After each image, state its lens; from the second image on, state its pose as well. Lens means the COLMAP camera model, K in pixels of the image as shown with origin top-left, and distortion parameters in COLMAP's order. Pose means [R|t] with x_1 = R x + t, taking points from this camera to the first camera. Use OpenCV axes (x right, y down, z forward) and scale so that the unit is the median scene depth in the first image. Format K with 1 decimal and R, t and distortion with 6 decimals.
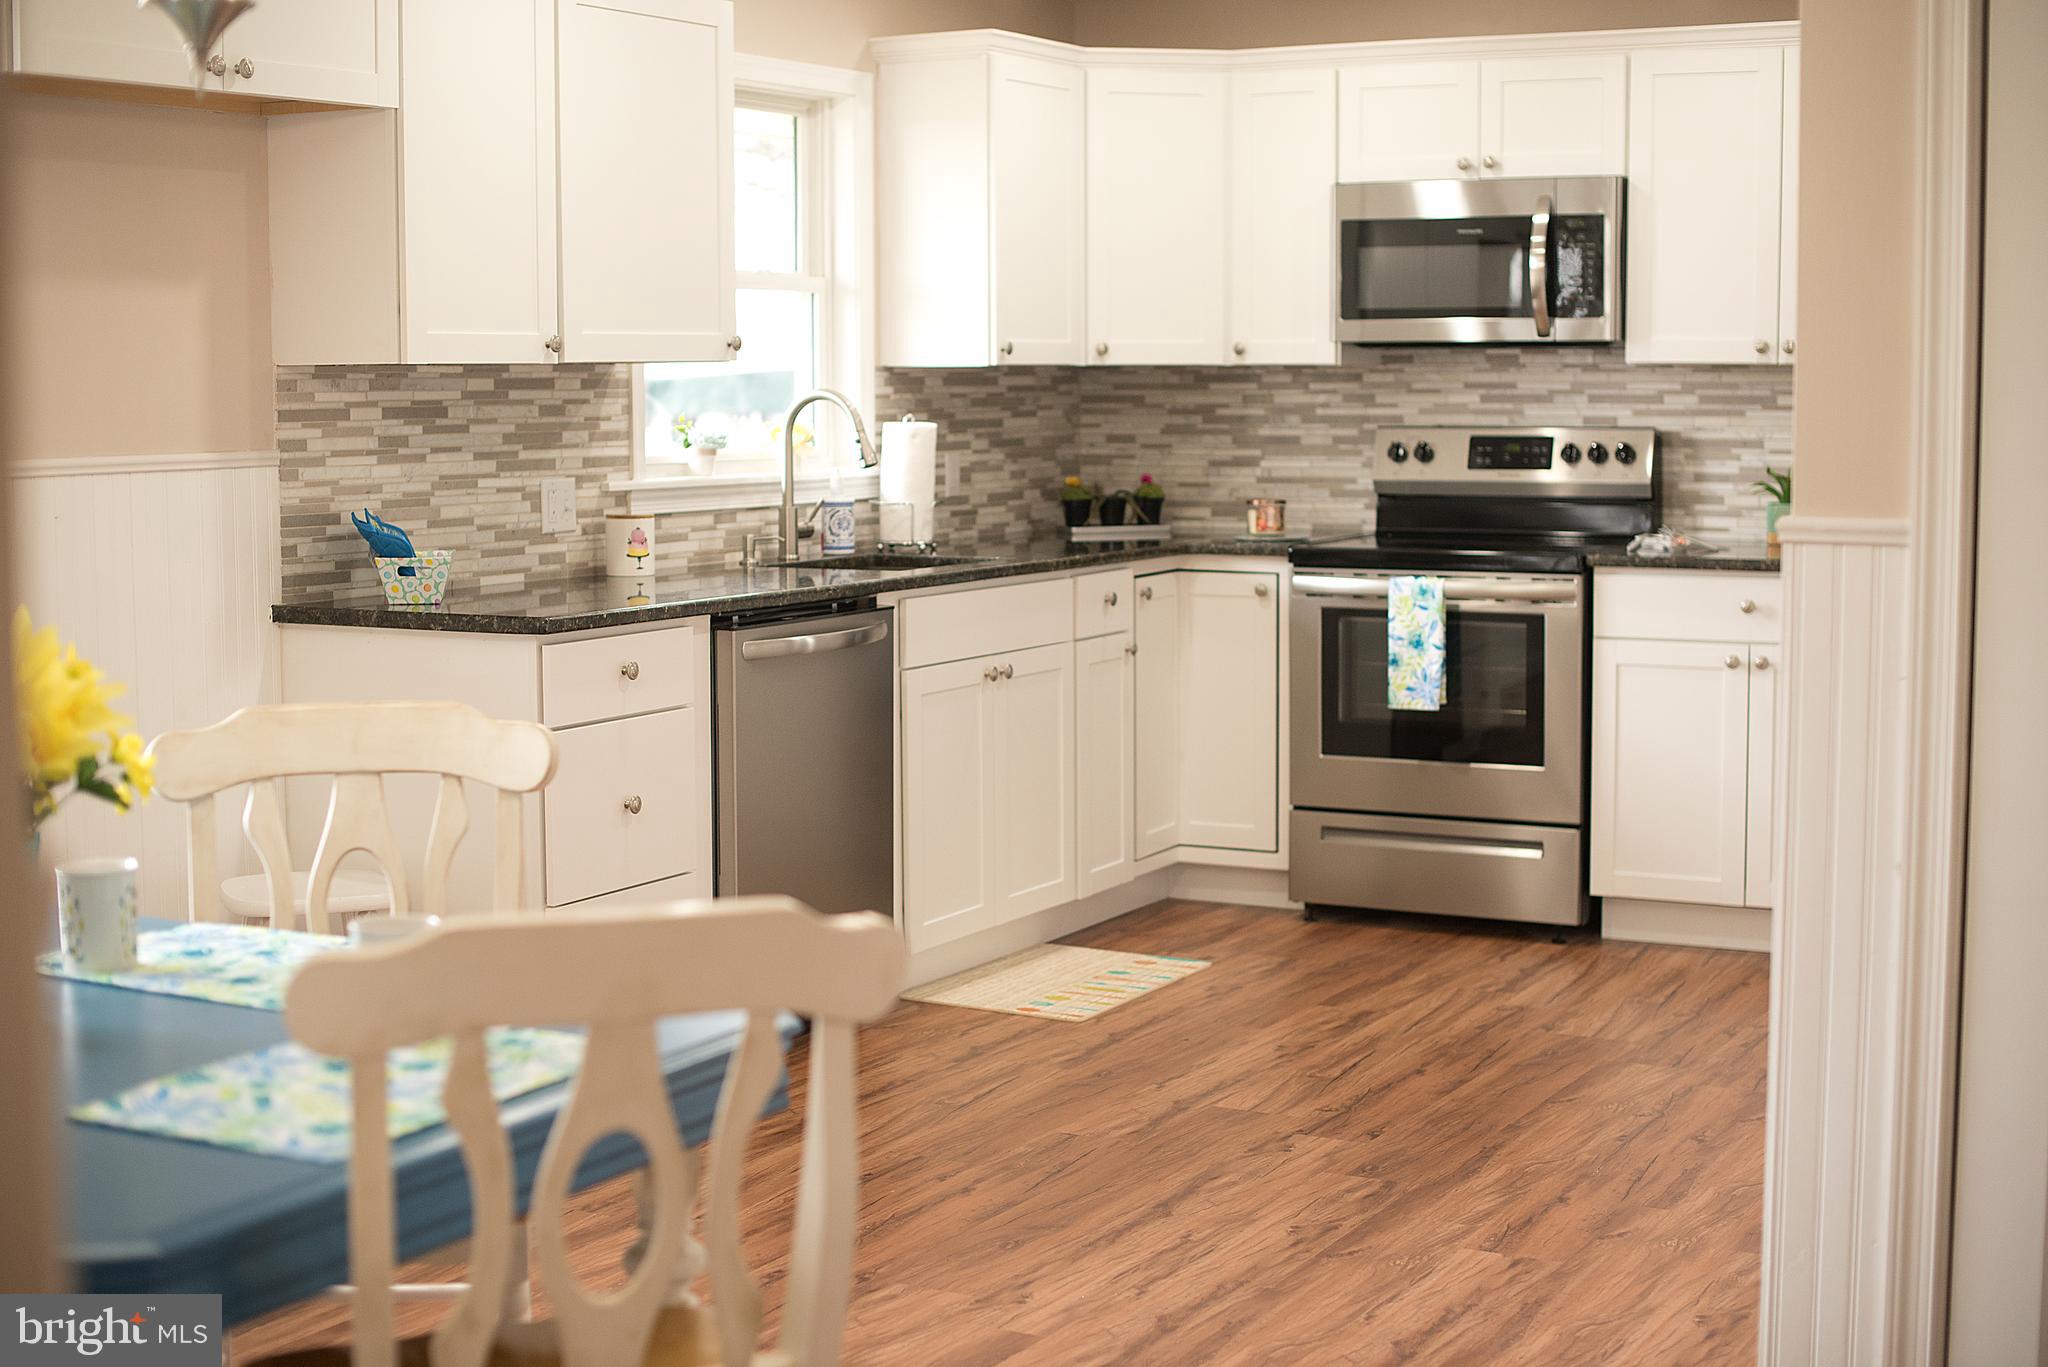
lens RADIAL K [[3010.1, 0, 1021.0], [0, 3010.1, 686.6], [0, 0, 1]] dist [-0.118014, 0.000000]
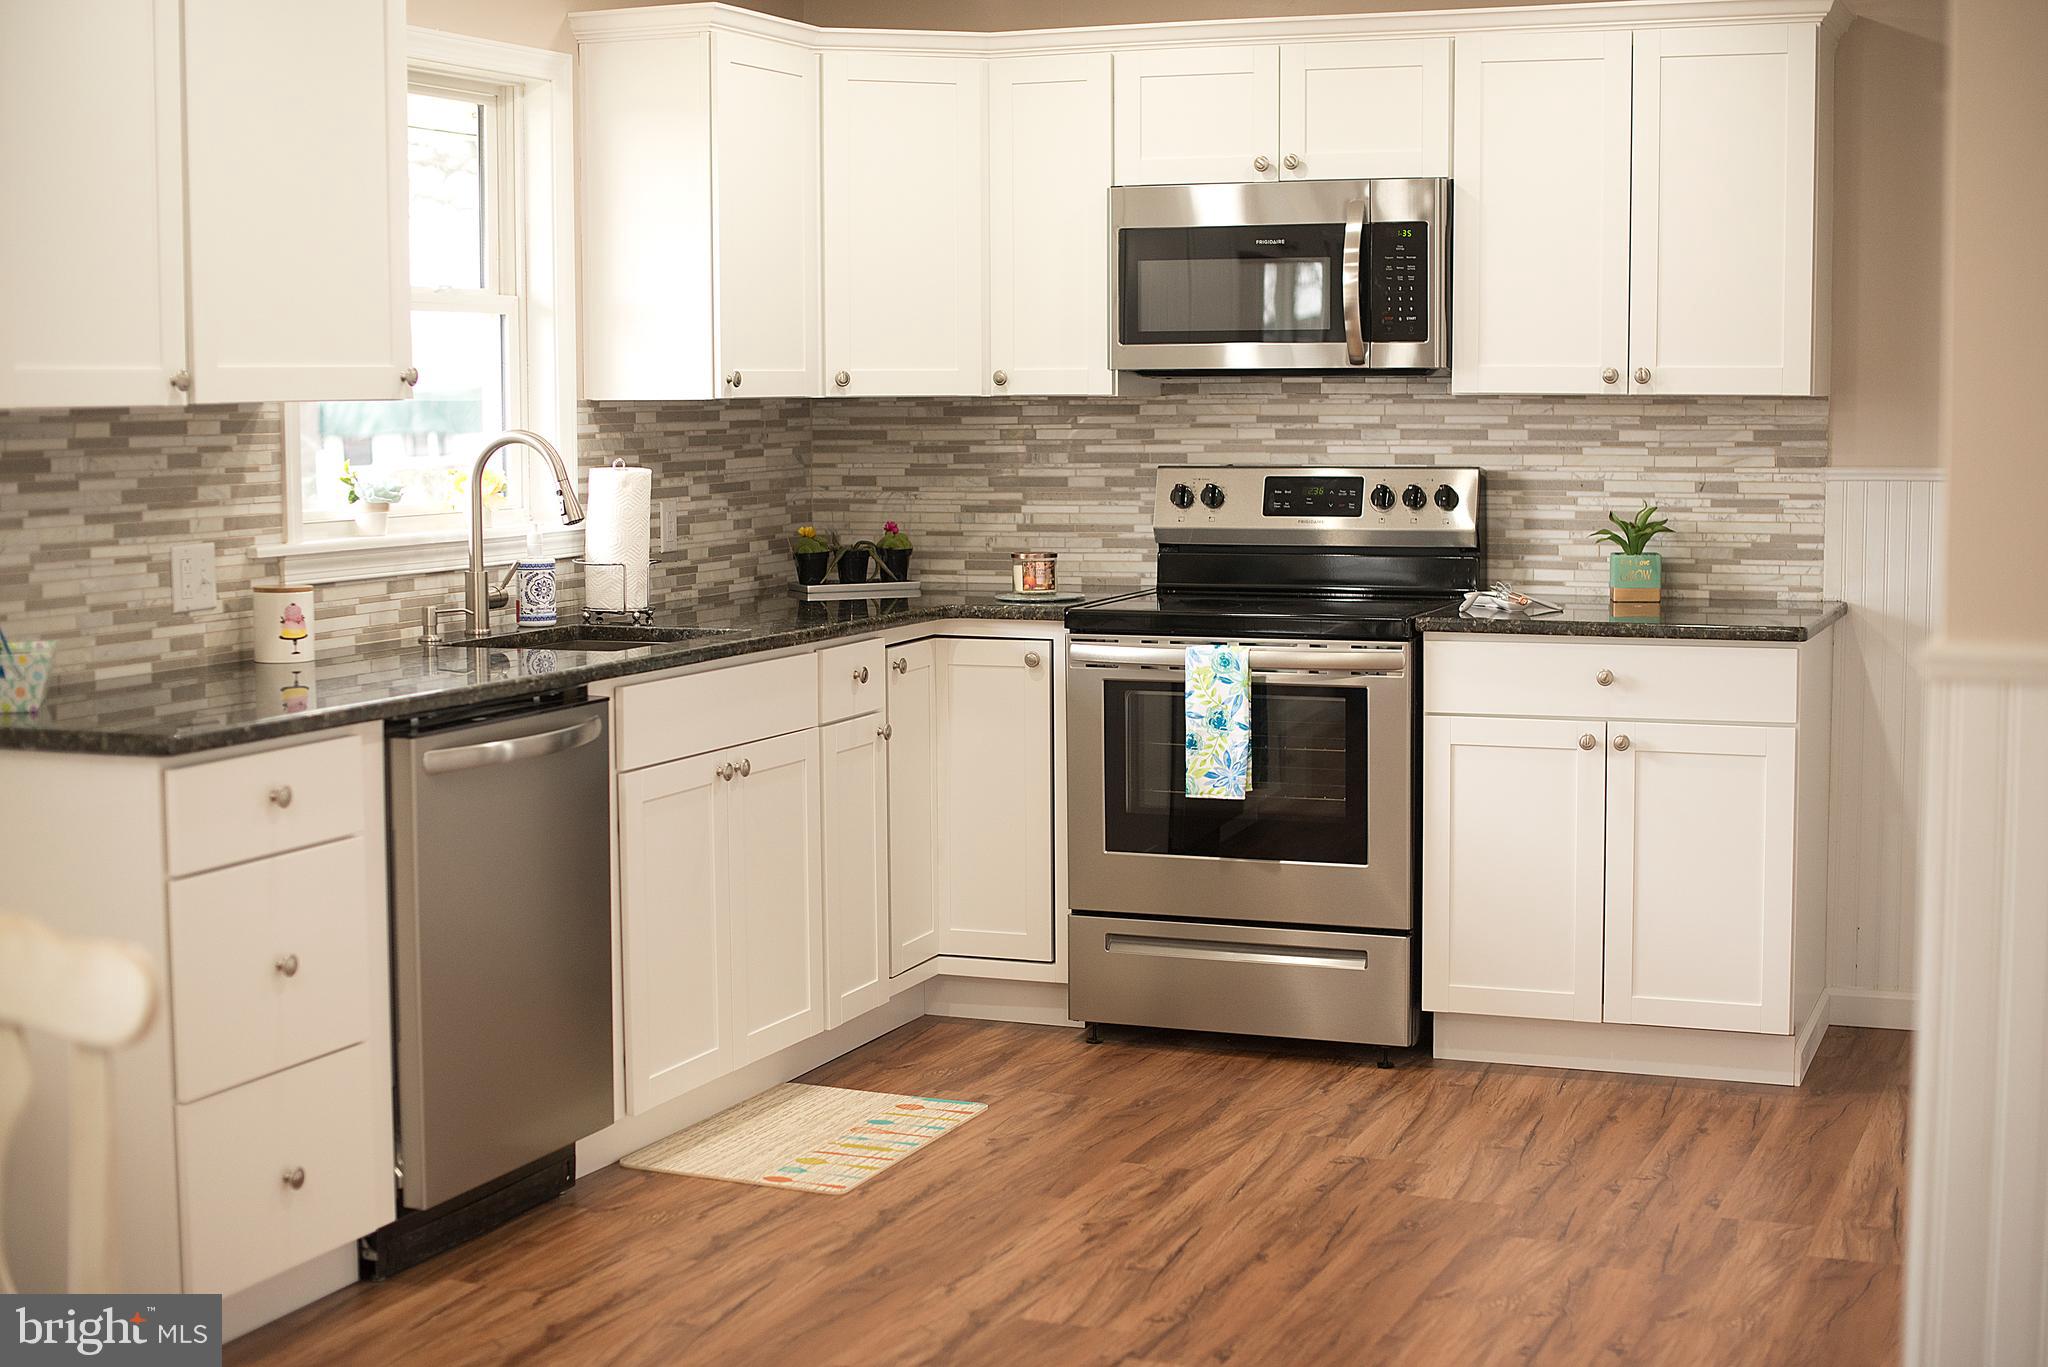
lens RADIAL K [[3010.1, 0, 1017.3], [0, 3010.1, 678.1], [0, 0, 1]] dist [-0.118014, 0.000000]
pose [[0.994469, -0.011460, 0.104406, -0.015904], [0.012246, 0.999901, -0.006891, -0.023295], [-0.104316, 0.008131, 0.994511, 0.162842]]
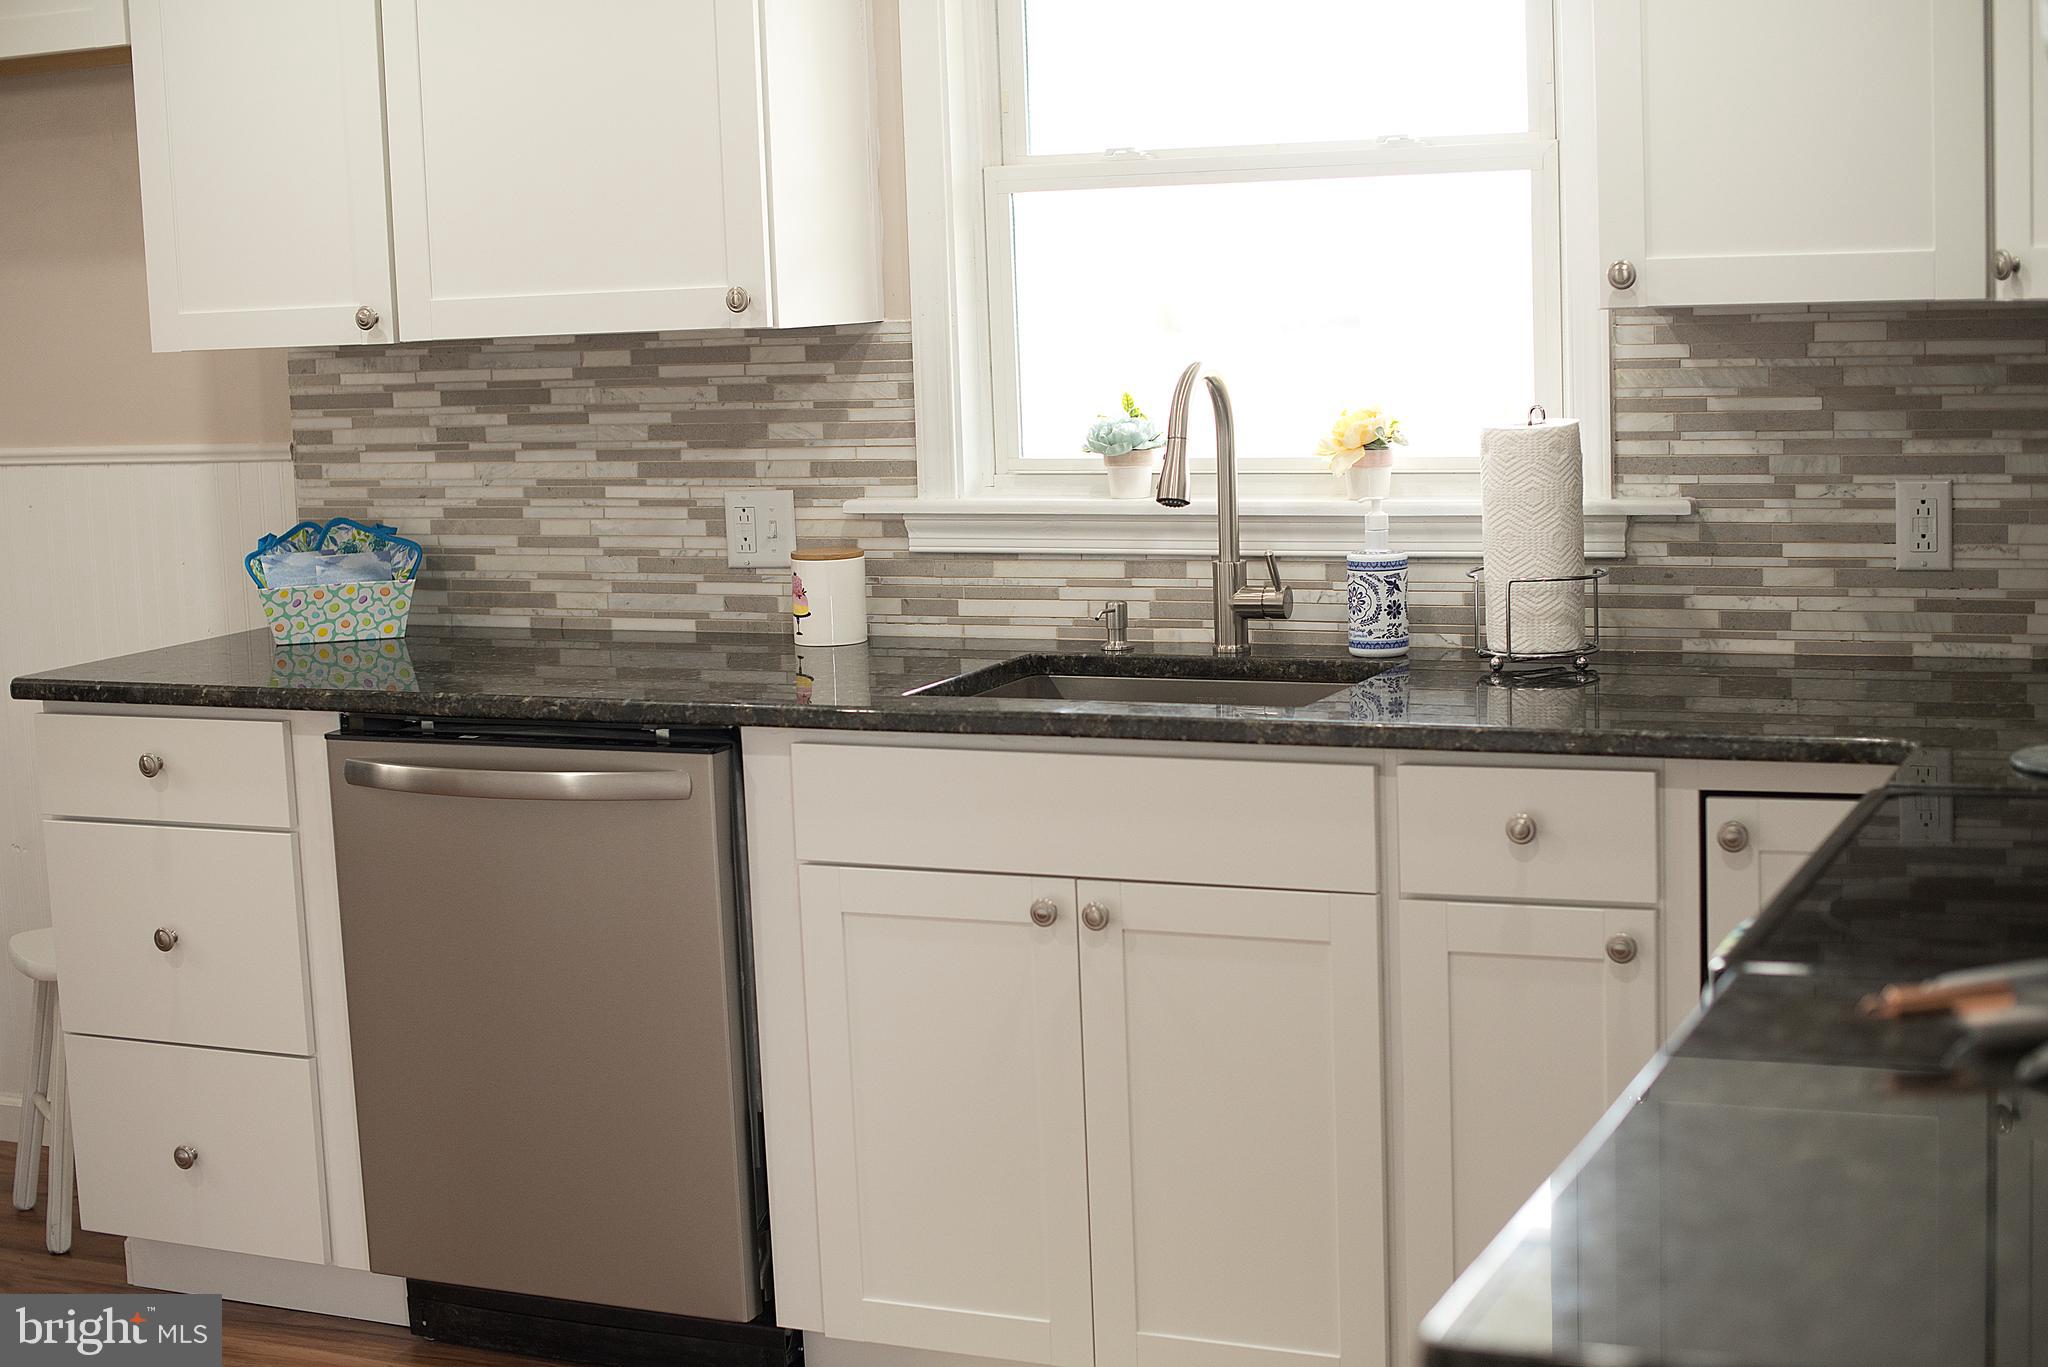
lens RADIAL K [[3010.1, 0, 1025.3], [0, 3010.1, 688.1], [0, 0, 1]] dist [-0.118014, 0.000000]
pose [[0.062645, 0.142608, -0.987795, 0.511681], [-0.064247, 0.988262, 0.138601, -0.117149], [0.995966, 0.054780, 0.071072, 0.953454]]
